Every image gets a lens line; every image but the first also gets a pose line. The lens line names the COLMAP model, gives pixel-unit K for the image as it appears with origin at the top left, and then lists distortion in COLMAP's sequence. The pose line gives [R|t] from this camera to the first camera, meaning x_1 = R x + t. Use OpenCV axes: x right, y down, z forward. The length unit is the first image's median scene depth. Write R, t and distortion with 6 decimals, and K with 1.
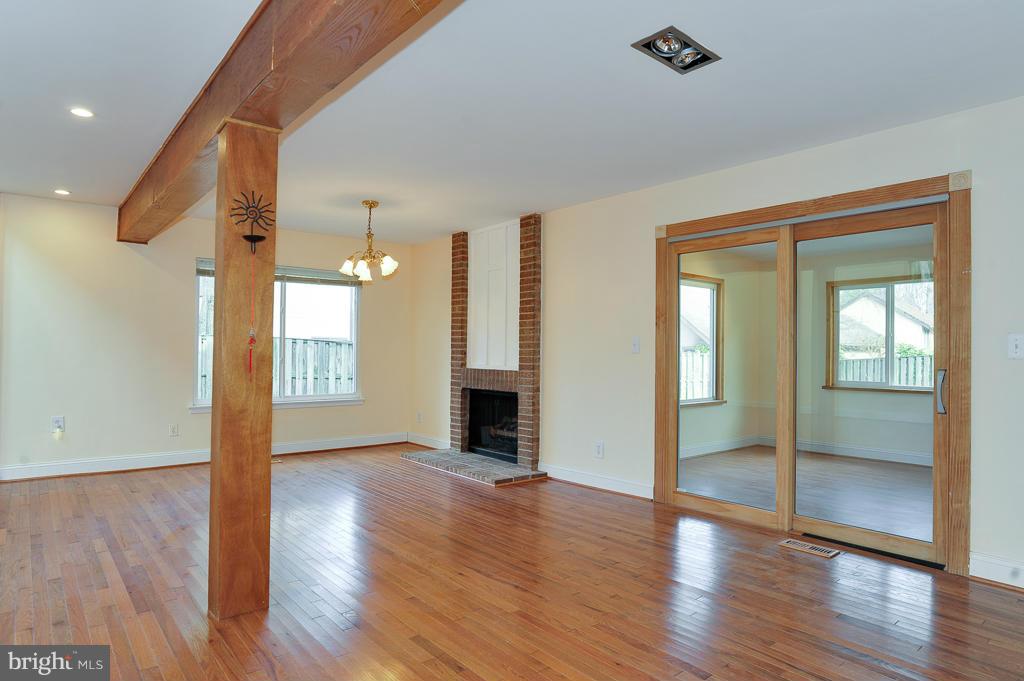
lens RADIAL K [[597.3, 0, 515.5], [0, 597.3, 341.1], [0, 0, 1]] dist [-0.021743, 0.003563]
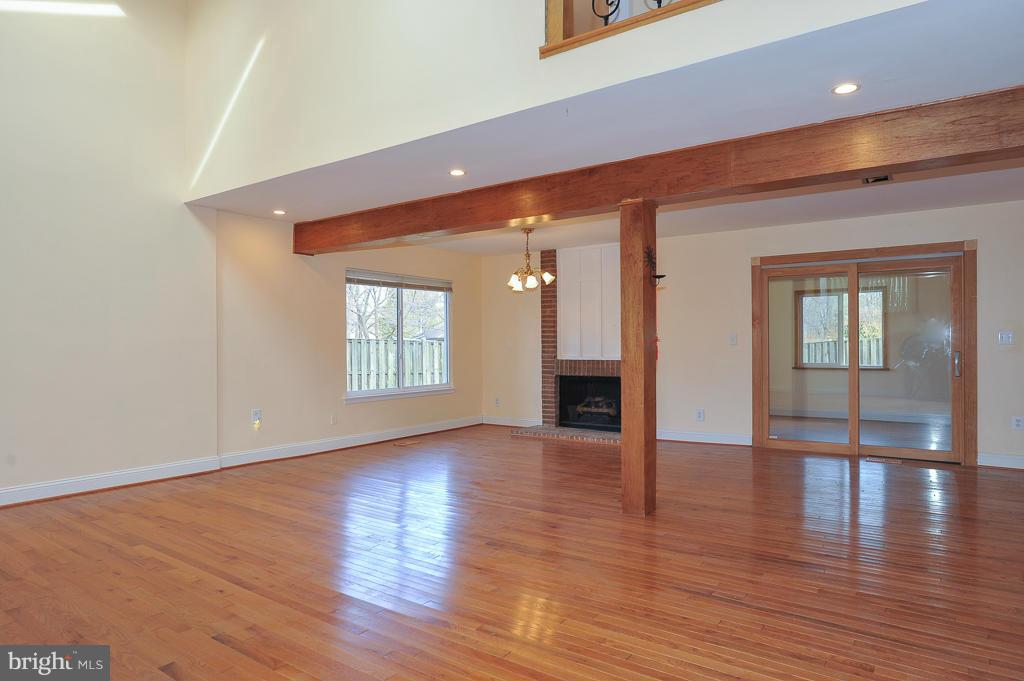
lens RADIAL K [[597.3, 0, 509.4], [0, 597.3, 343.7], [0, 0, 1]] dist [-0.021743, 0.003563]
pose [[0.969322, -0.015061, 0.245331, -0.486037], [0.011362, 0.999800, 0.016487, -0.009171], [-0.245530, -0.013194, 0.969299, -0.180973]]
